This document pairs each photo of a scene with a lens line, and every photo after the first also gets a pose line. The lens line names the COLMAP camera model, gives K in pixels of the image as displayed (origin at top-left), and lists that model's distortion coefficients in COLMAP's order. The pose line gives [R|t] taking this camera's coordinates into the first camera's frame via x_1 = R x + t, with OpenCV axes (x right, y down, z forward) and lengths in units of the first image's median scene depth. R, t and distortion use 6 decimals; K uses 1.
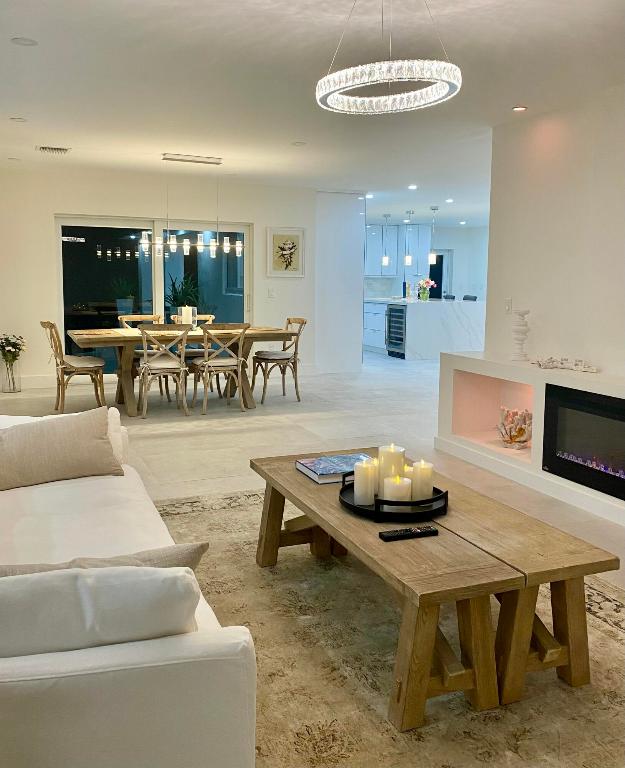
lens RADIAL K [[704.2, 0, 312.5], [0, 704.2, 384.0], [0, 0, 1]] dist [-0.006661, -0.005590]
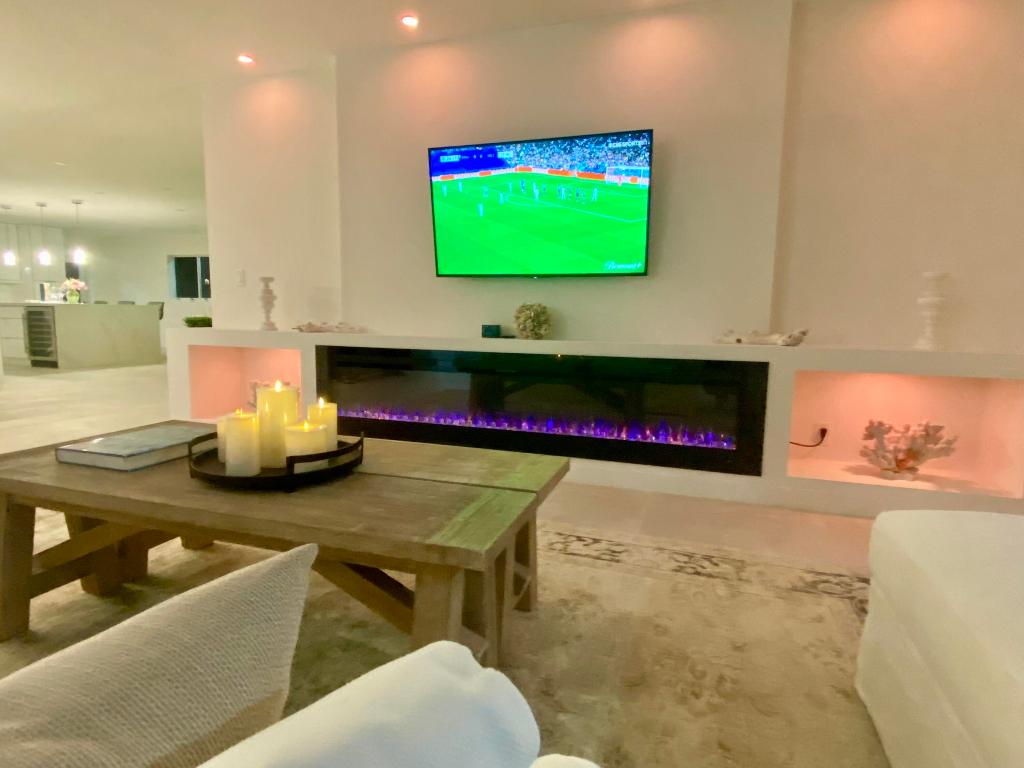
lens RADIAL K [[578.3, 0, 512.0], [0, 578.3, 384.0], [0, 0, 1]] dist [-0.003871, -0.001872]
pose [[0.664242, -0.099251, 0.740899, -0.098608], [0.105218, 0.993693, 0.038784, 0.057616], [-0.740075, 0.052194, 0.670496, 0.280734]]
